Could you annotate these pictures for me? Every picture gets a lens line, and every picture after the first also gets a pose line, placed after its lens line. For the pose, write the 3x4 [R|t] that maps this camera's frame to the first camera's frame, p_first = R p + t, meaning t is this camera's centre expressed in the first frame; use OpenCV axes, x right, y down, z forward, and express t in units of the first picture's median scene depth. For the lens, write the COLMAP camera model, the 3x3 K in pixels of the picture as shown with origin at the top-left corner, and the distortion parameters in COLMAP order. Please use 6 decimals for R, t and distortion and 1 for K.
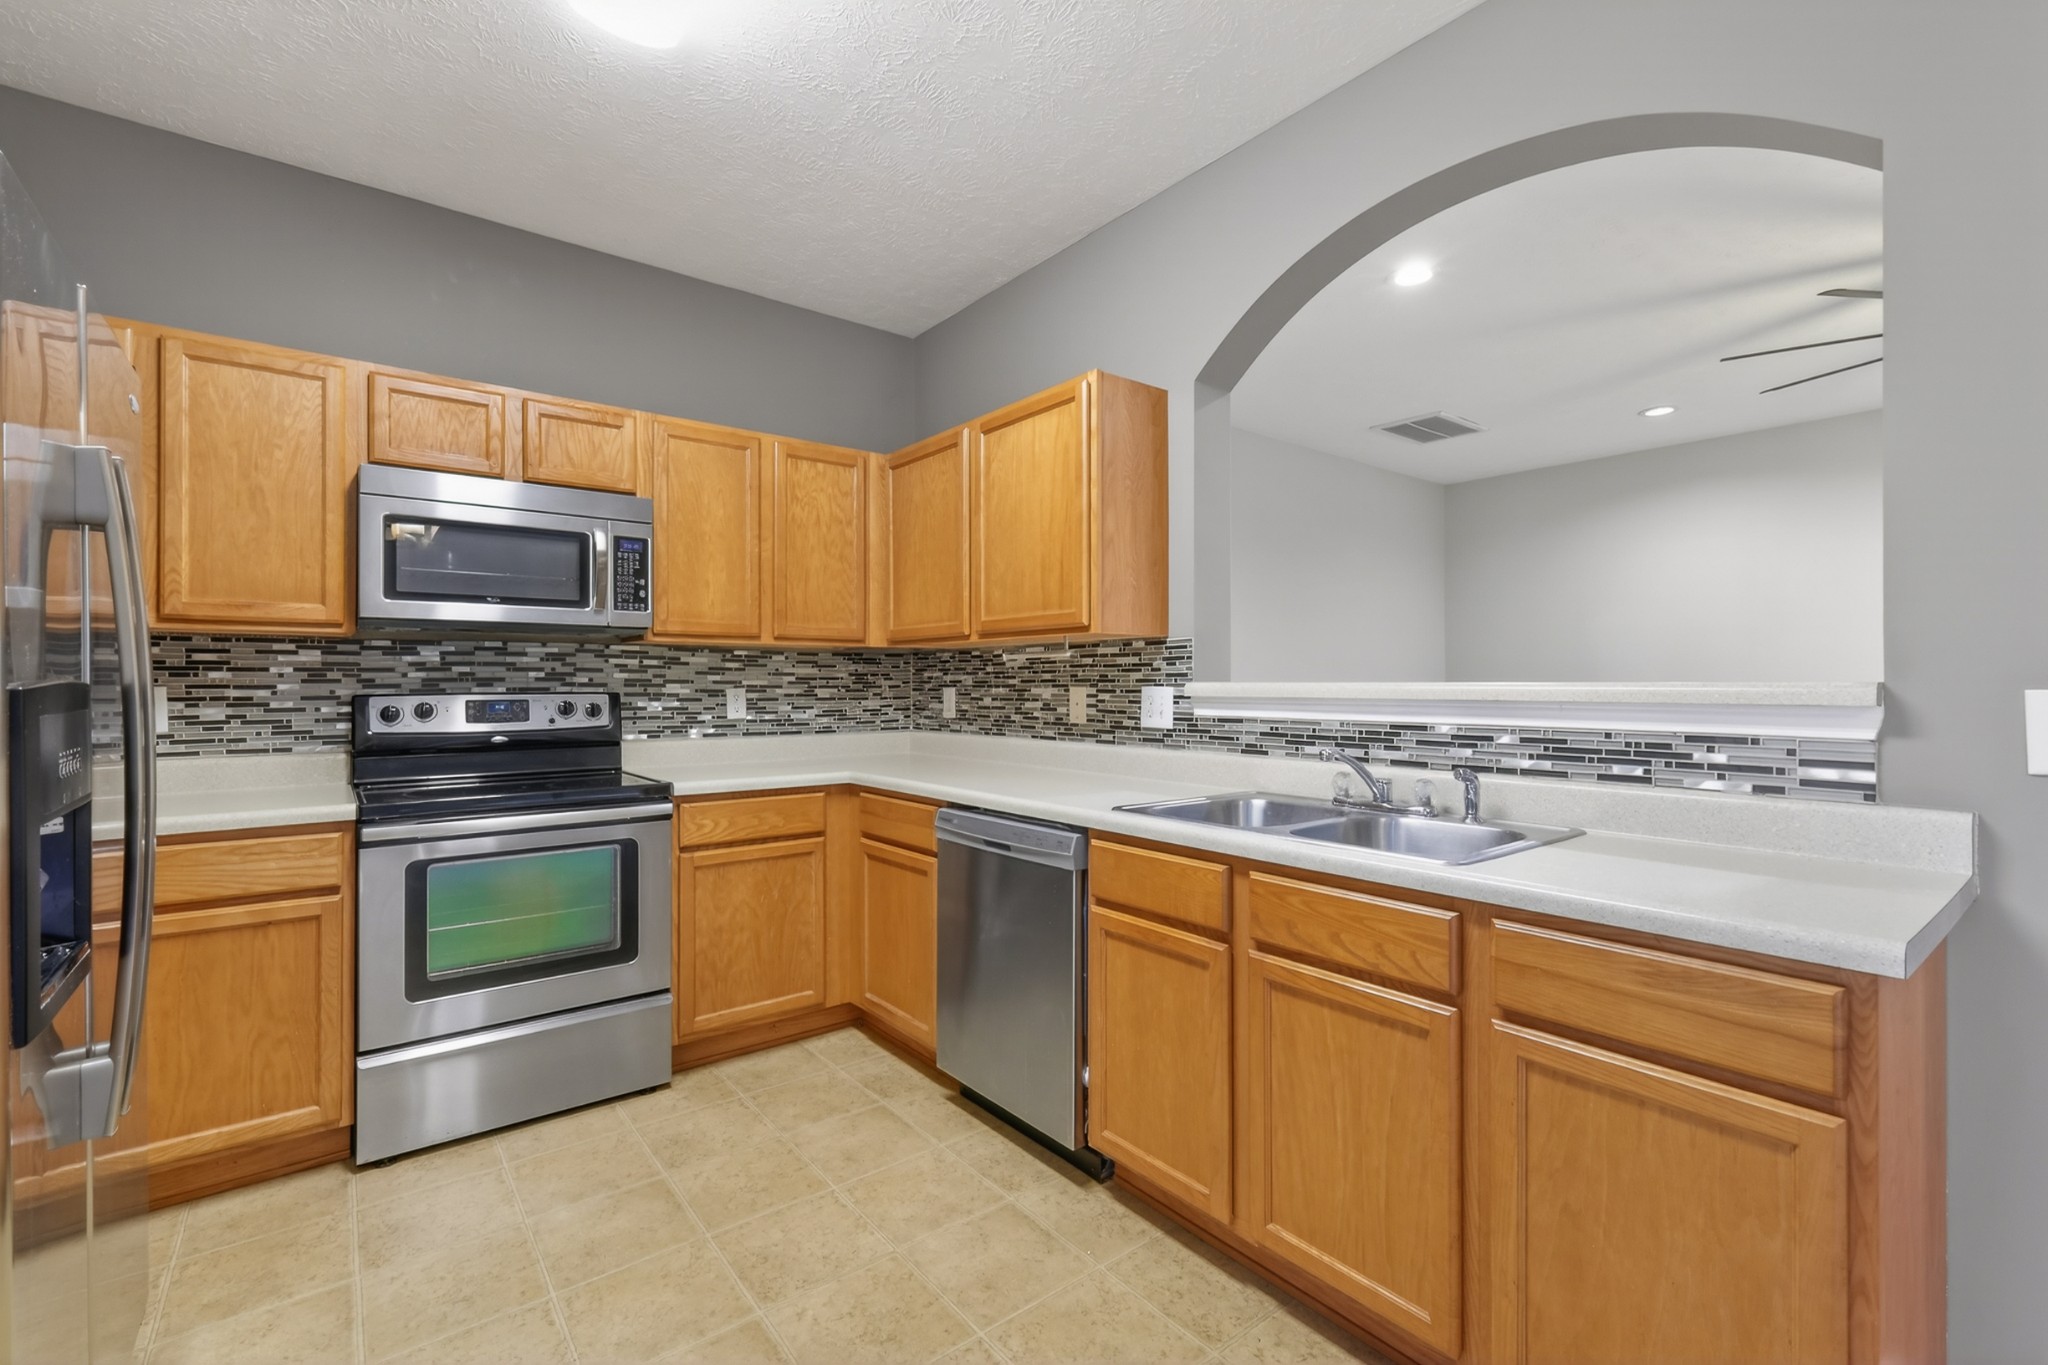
lens RADIAL K [[877.6, 0, 1024.0], [0, 877.6, 682.5], [0, 0, 1]] dist [-0.000840, -0.001175]
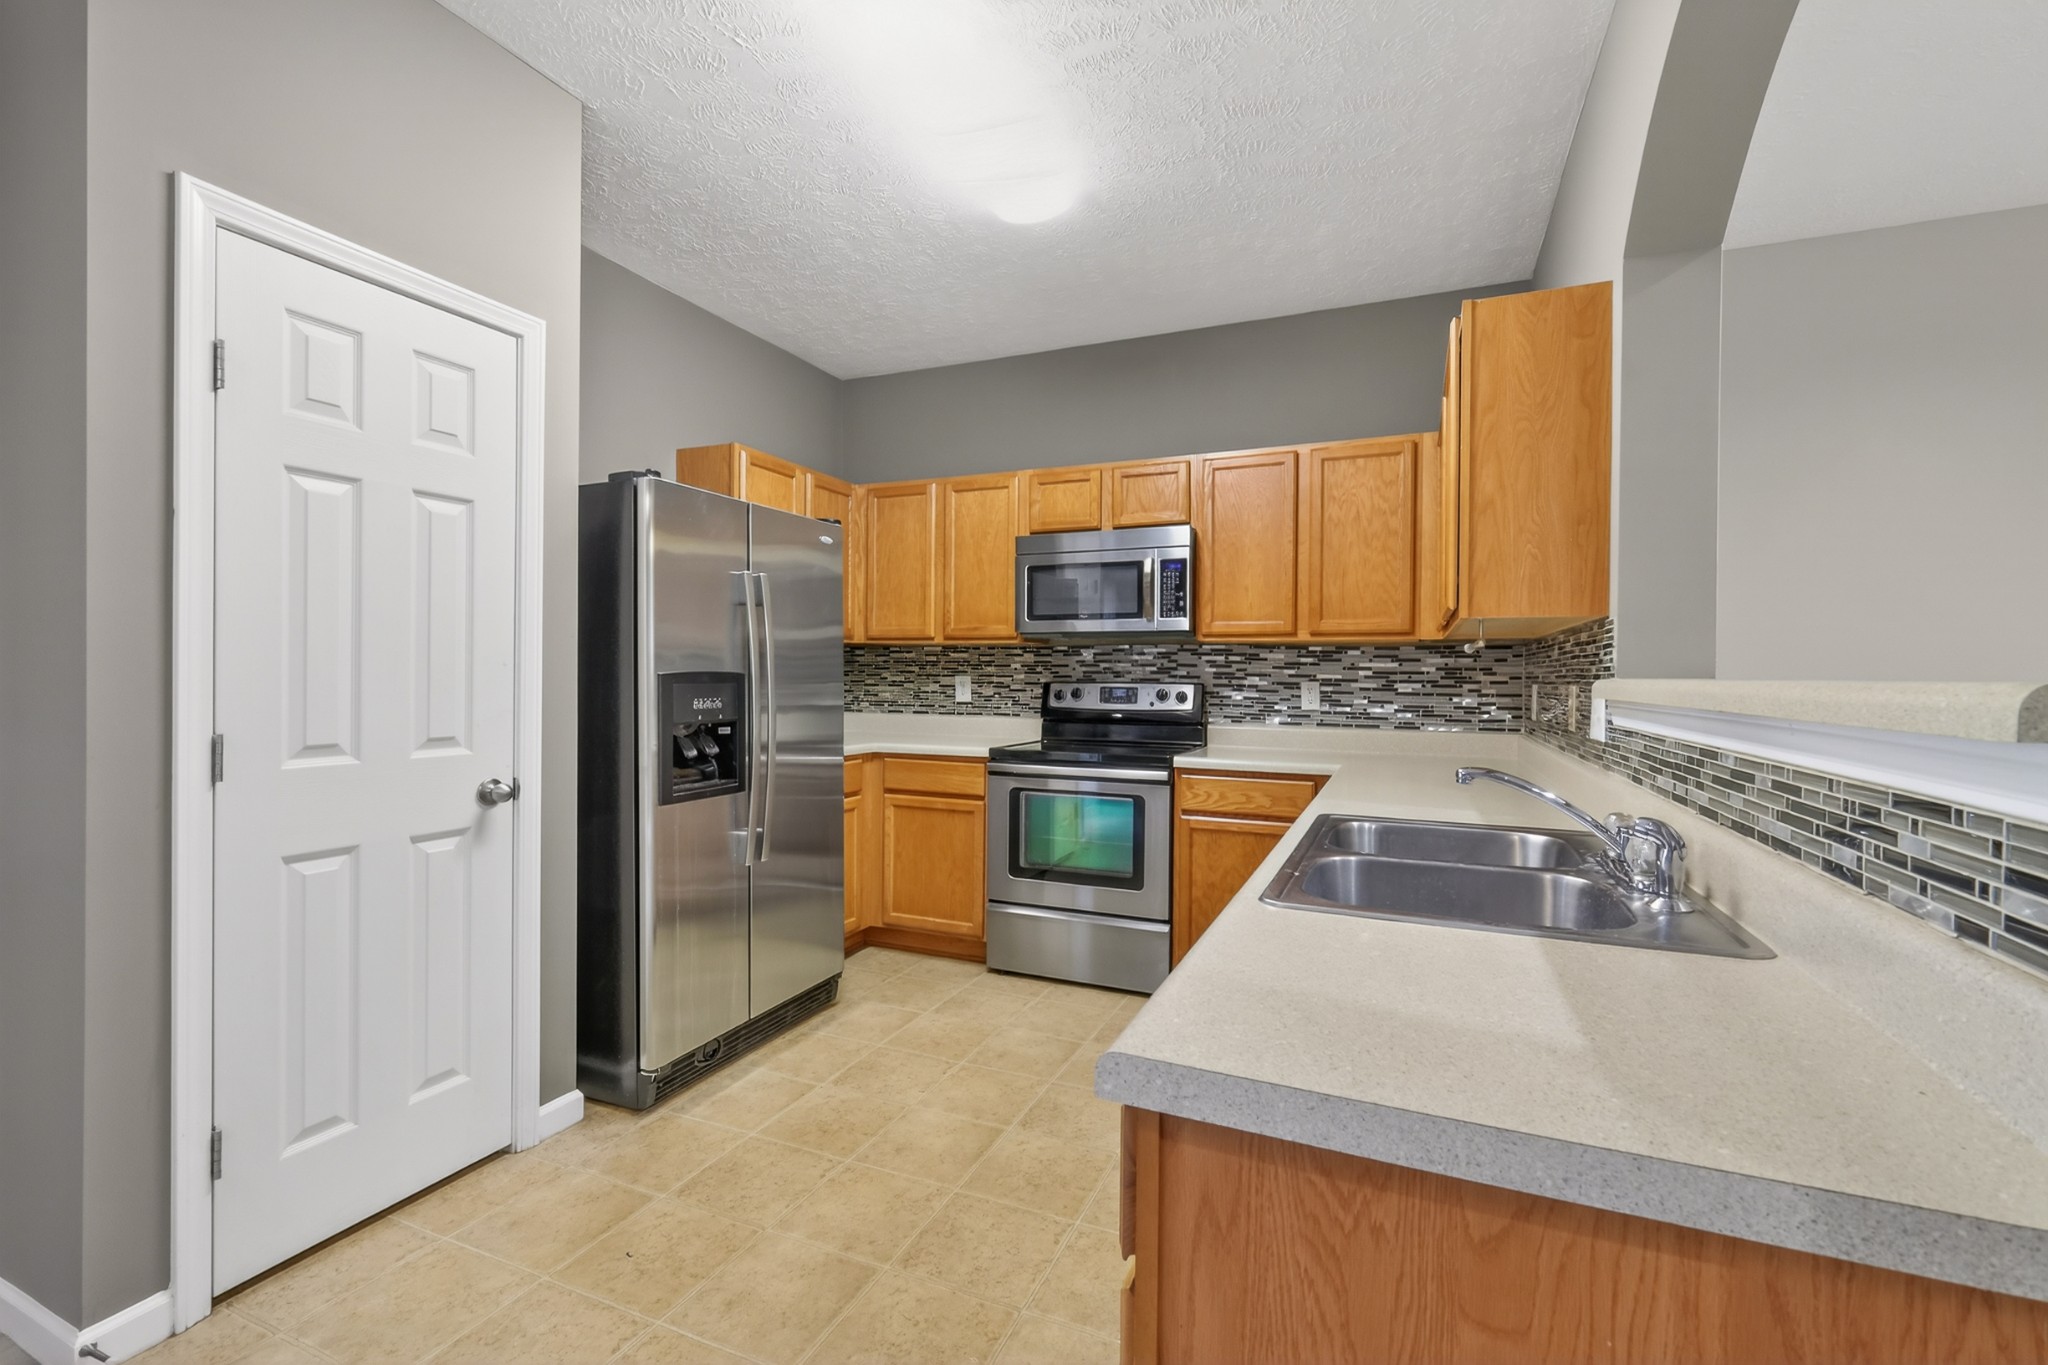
lens RADIAL K [[877.6, 0, 1024.0], [0, 877.6, 682.5], [0, 0, 1]] dist [-0.000840, -0.001175]
pose [[0.471455, 0.012739, -0.881798, 0.515909], [-0.009108, 0.999913, 0.009575, 0.000613], [0.881843, 0.003517, 0.471530, 0.203304]]
